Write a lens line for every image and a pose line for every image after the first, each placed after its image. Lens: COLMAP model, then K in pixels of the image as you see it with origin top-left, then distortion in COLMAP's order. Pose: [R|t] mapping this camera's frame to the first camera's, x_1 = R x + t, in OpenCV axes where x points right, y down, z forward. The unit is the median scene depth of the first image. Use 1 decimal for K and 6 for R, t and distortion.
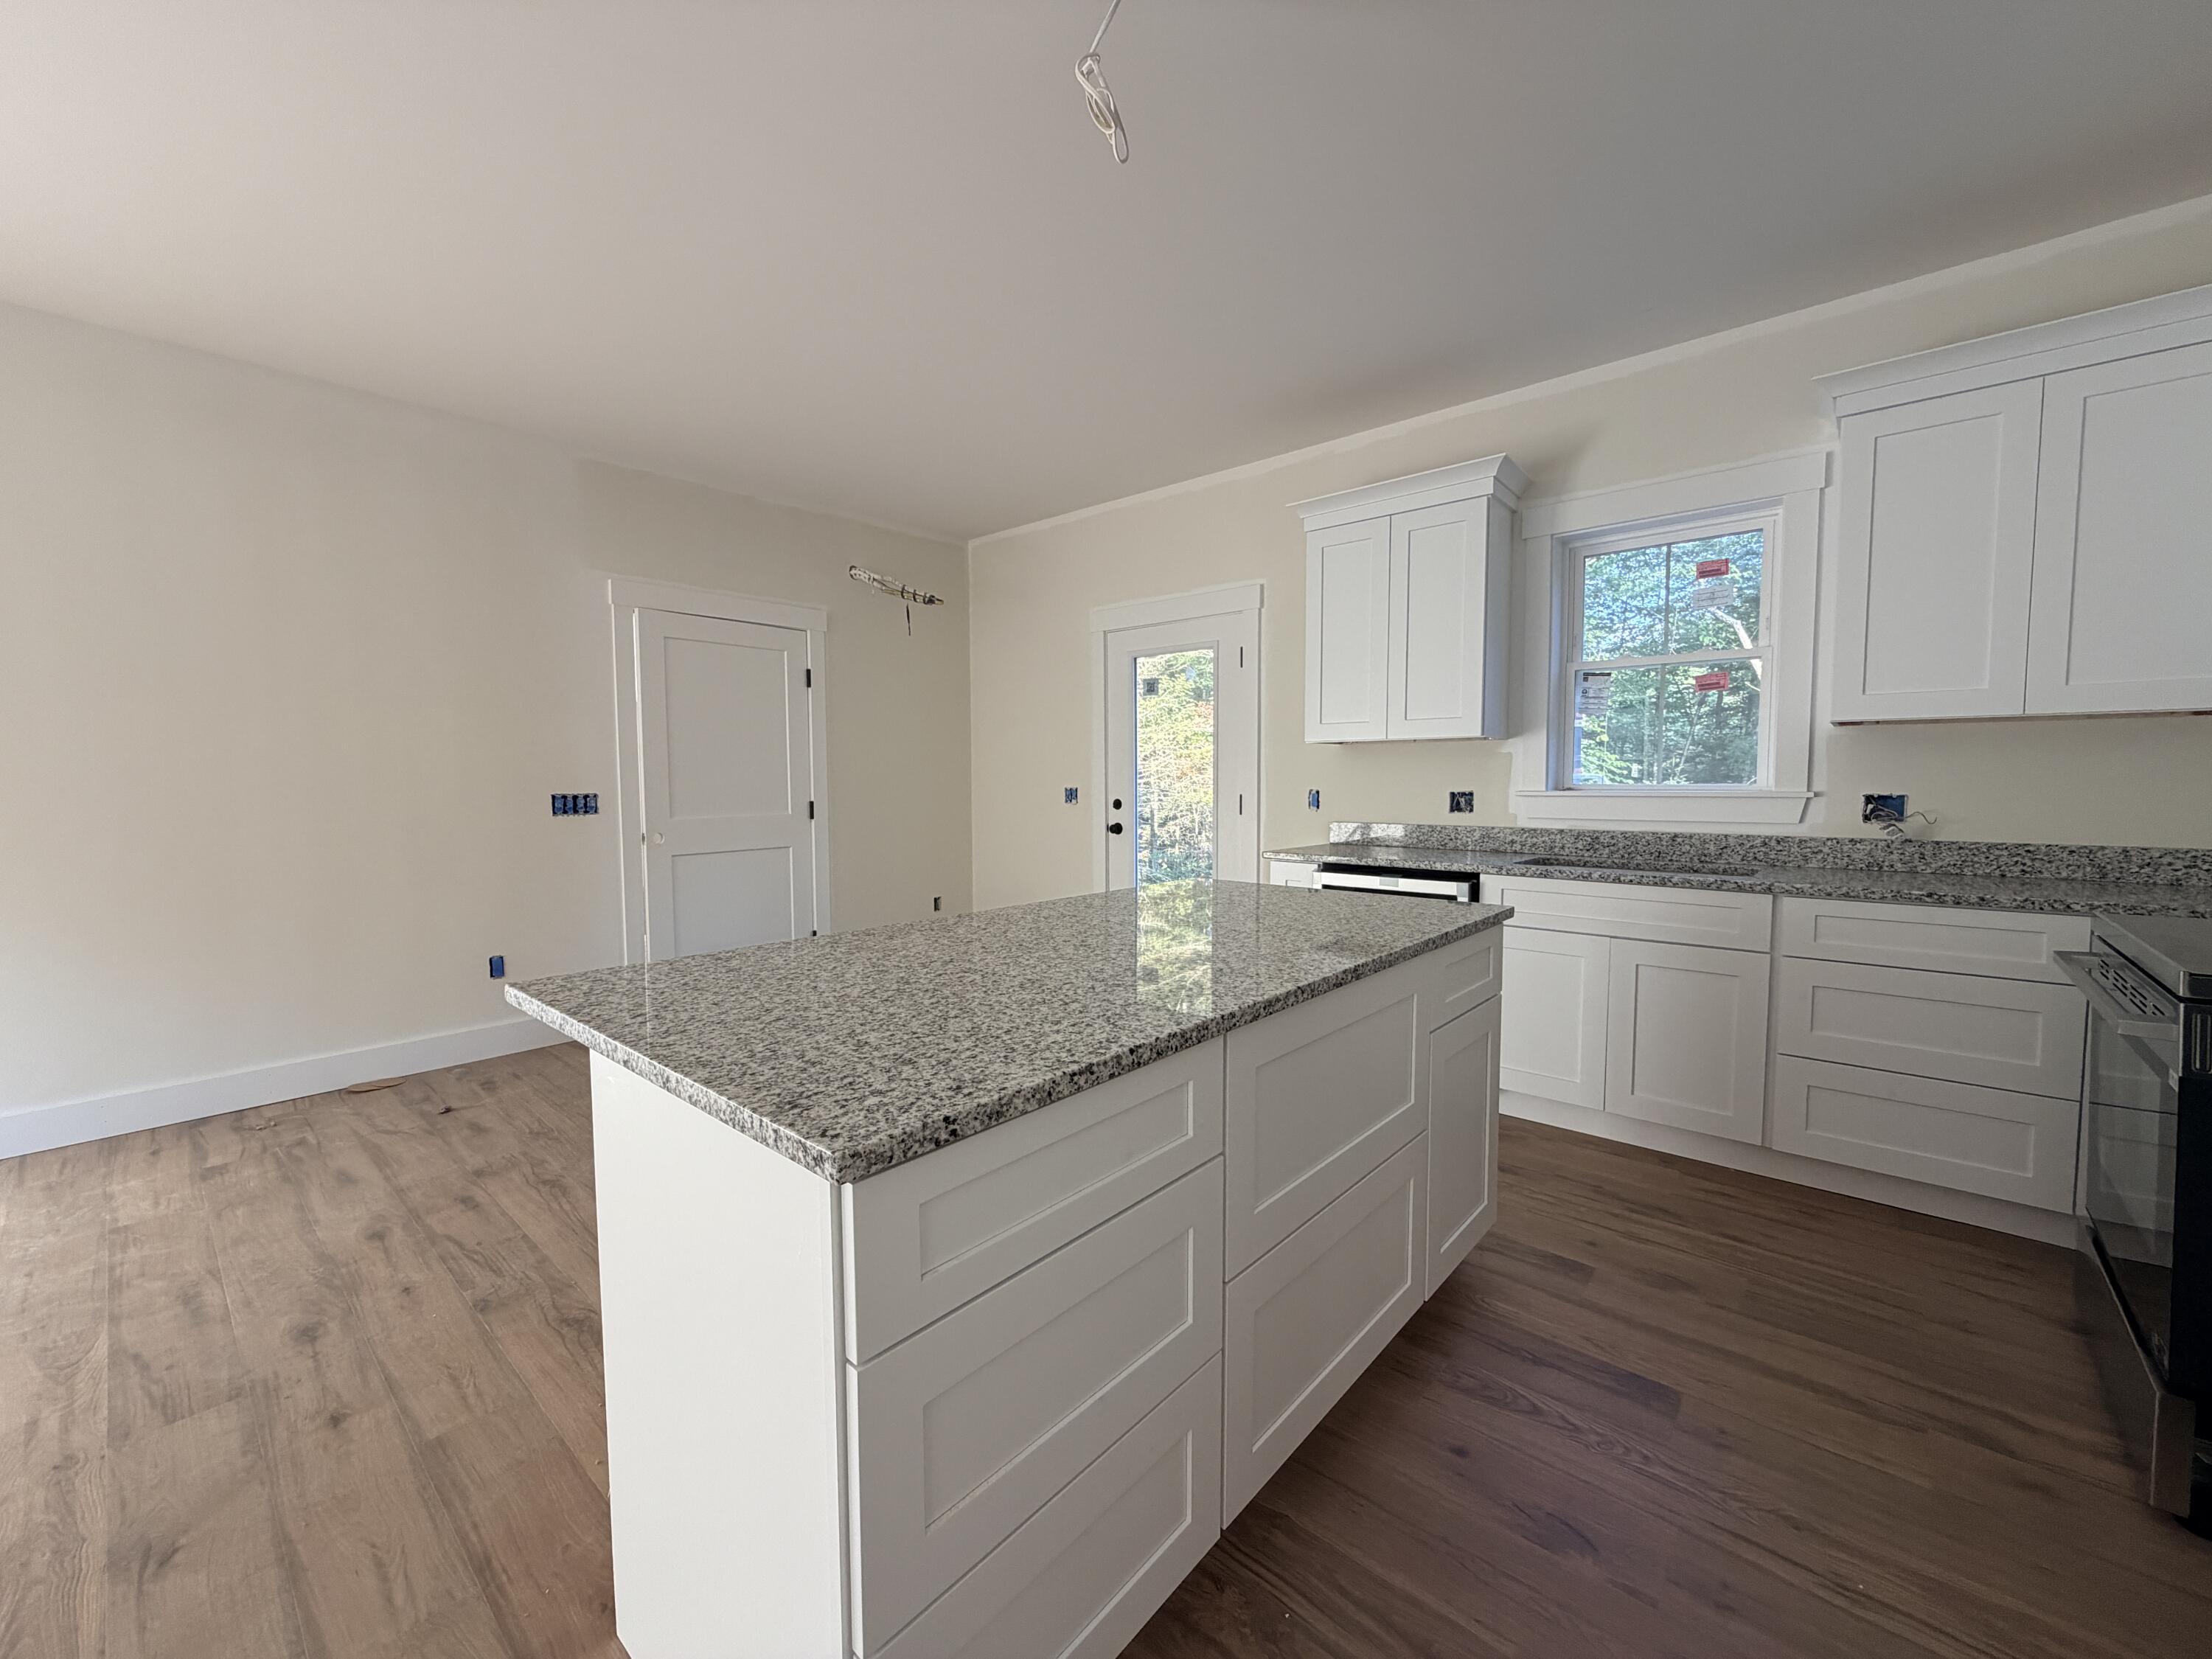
lens RADIAL K [[884.8, 0, 1099.5], [0, 884.8, 832.9], [0, 0, 1]] dist [0.001116, 0.000506]
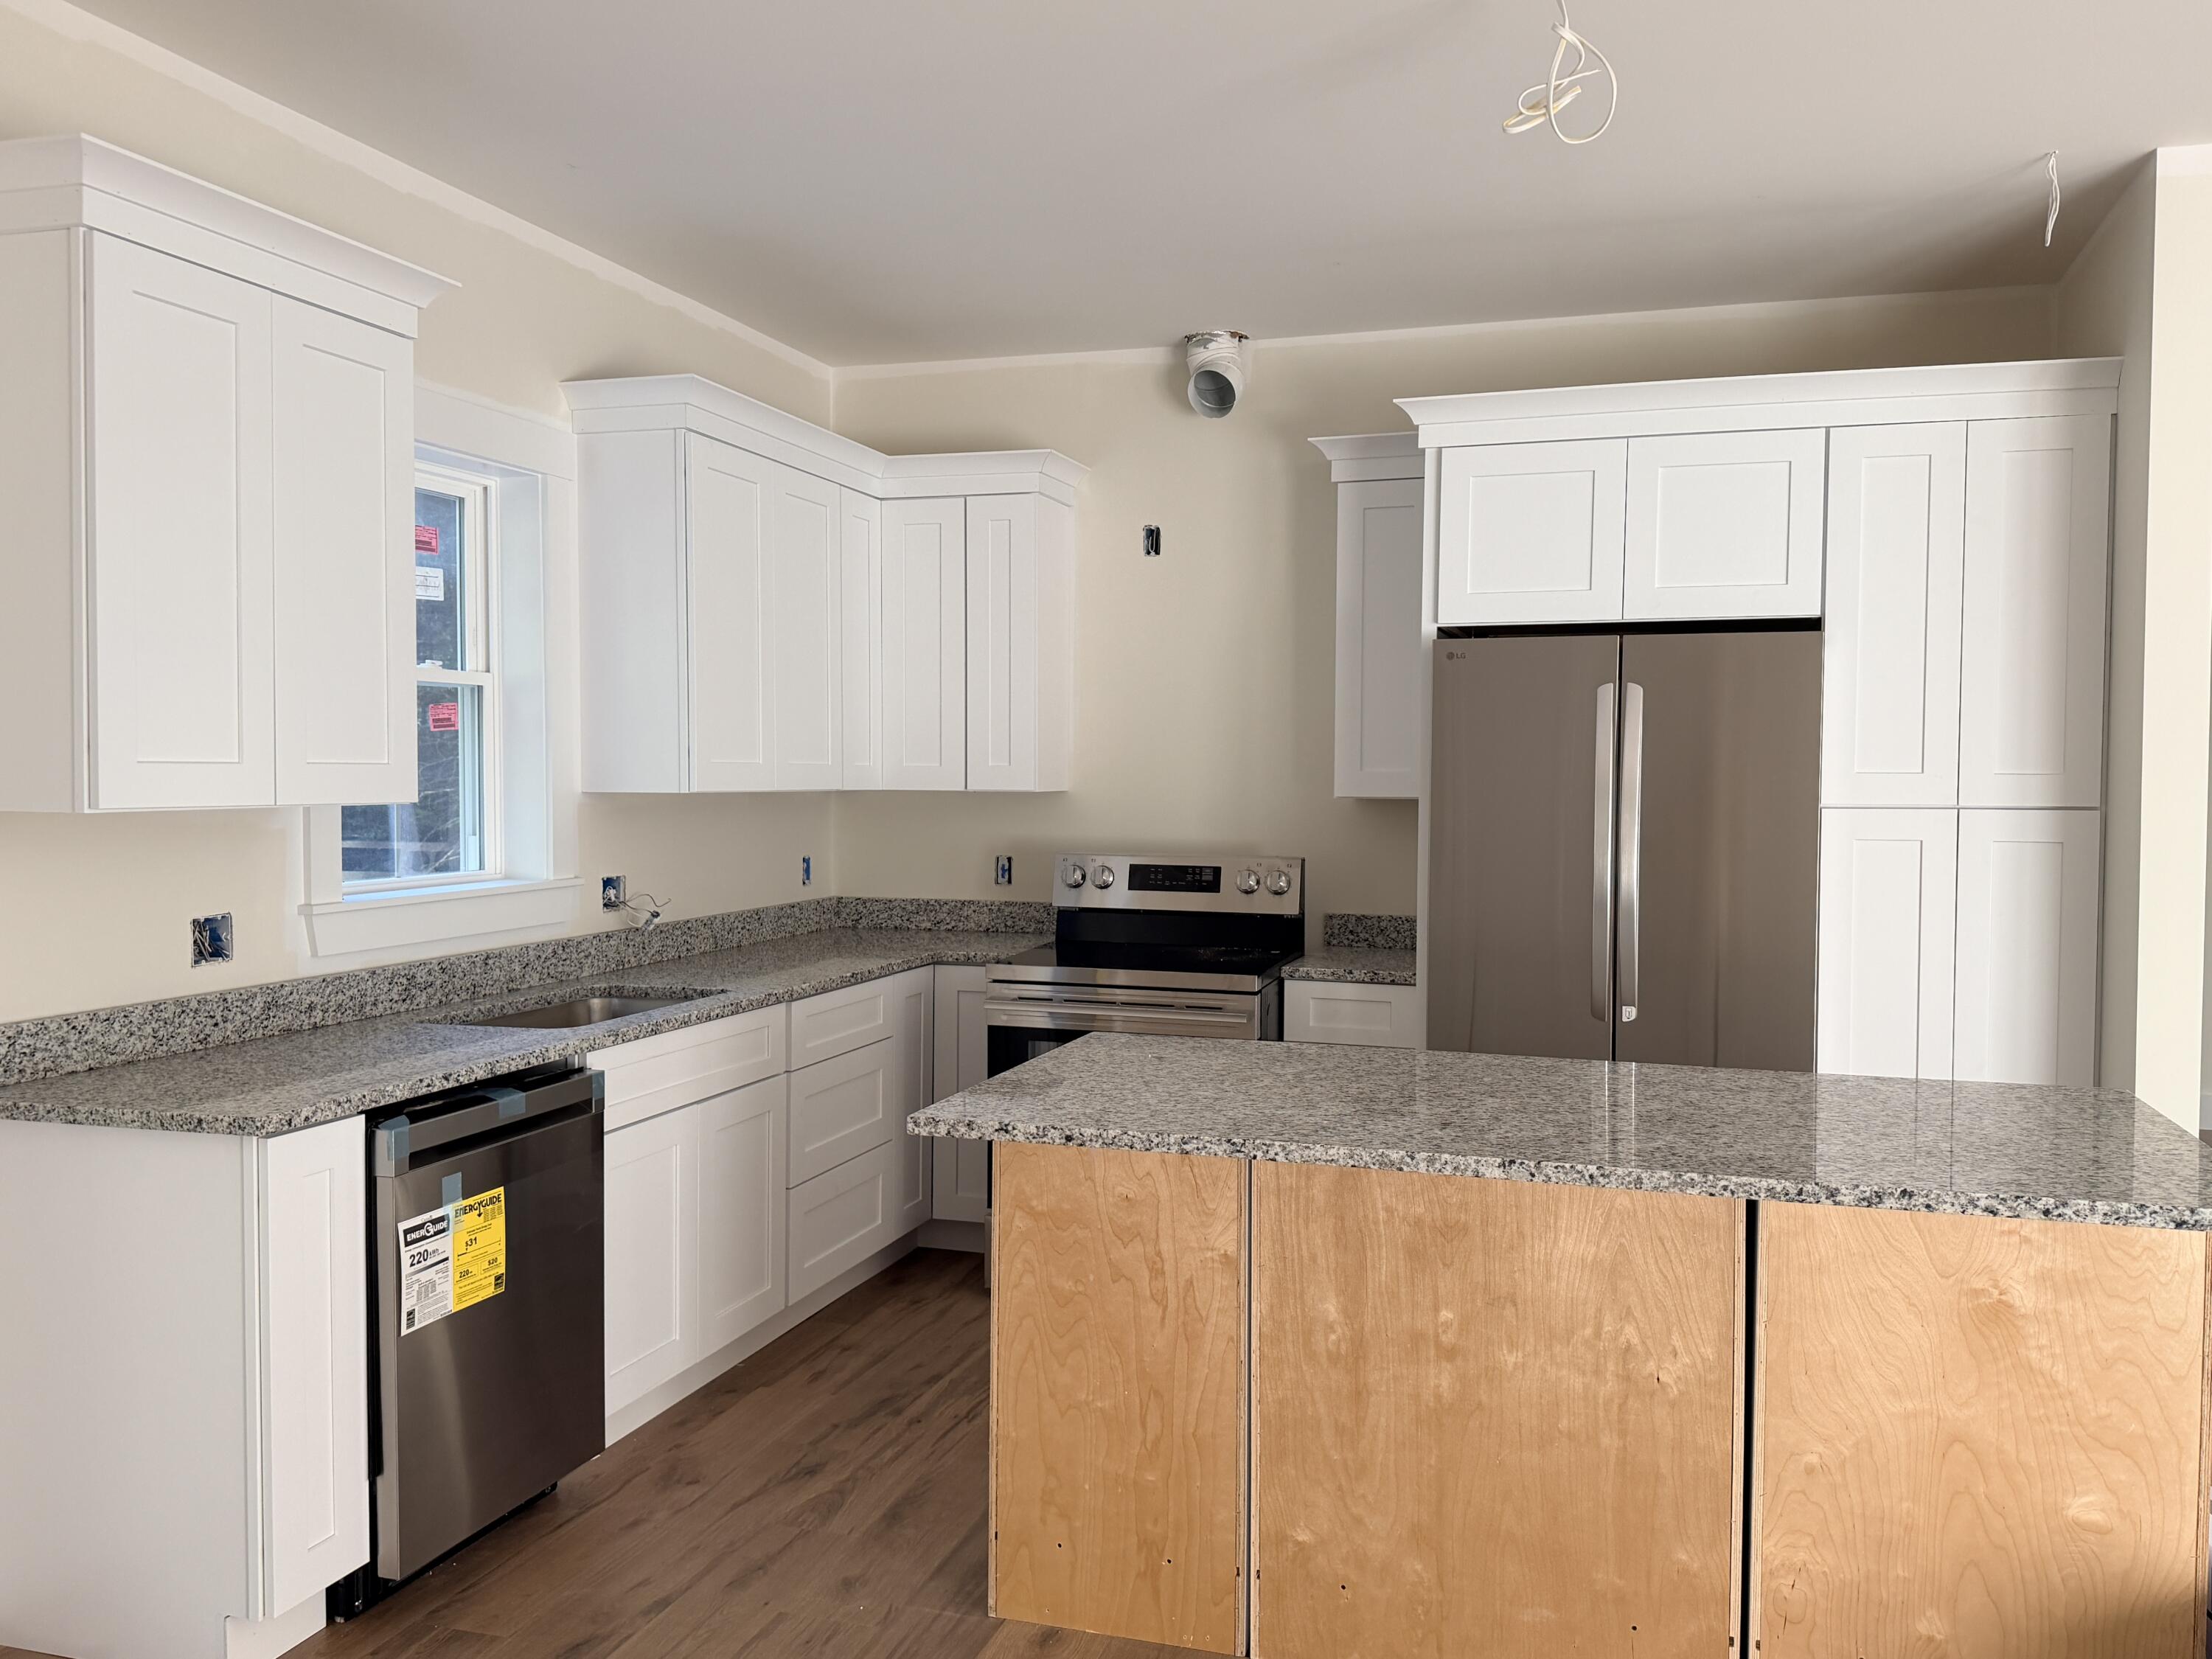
lens RADIAL K [[1791.4, 0, 1098.8], [0, 1791.4, 815.6], [0, 0, 1]] dist [0.090830, -0.123935]
pose [[-0.412835, -0.020243, 0.910581, -0.812047], [0.056337, 0.997271, 0.047713, -0.152323], [-0.909062, 0.070997, -0.410568, 1.263556]]
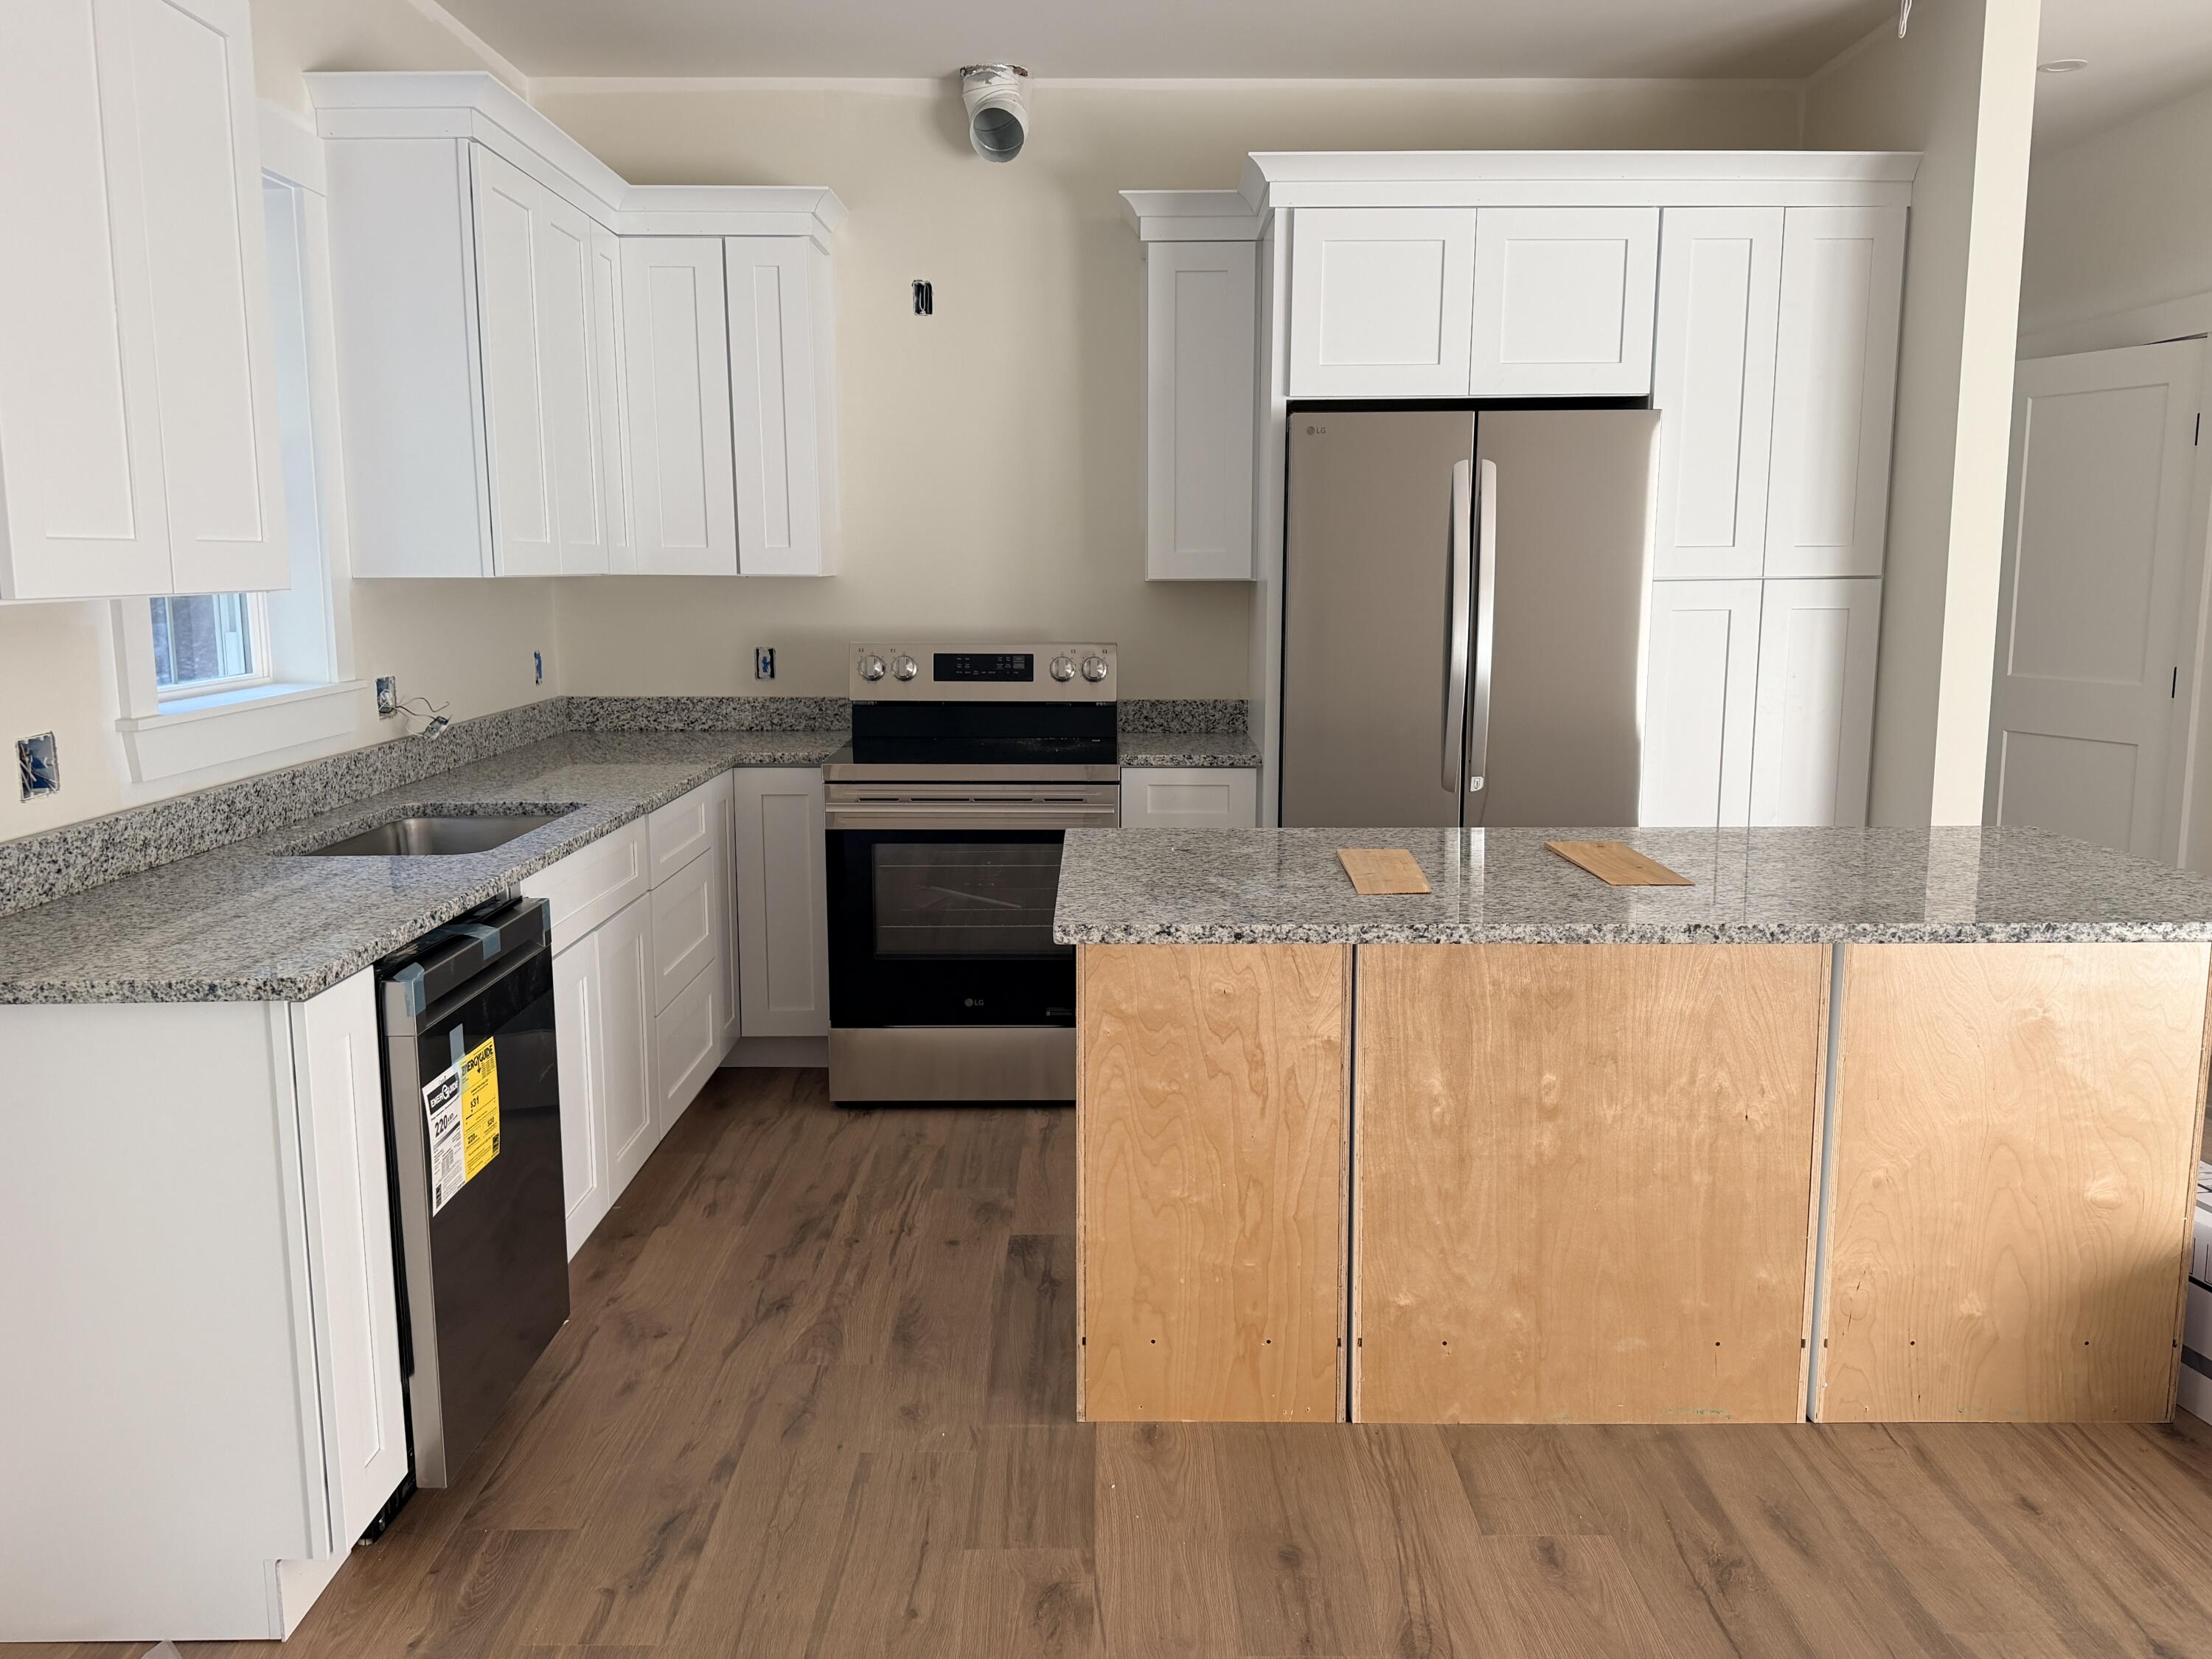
lens RADIAL K [[1791.4, 0, 1102.1], [0, 1791.4, 839.1], [0, 0, 1]] dist [0.090830, -0.123935]
pose [[-0.671579, -0.107145, 0.733145, -0.555980], [0.053727, 0.979842, 0.192414, -0.162407], [-0.738982, 0.168610, -0.652285, 1.528972]]
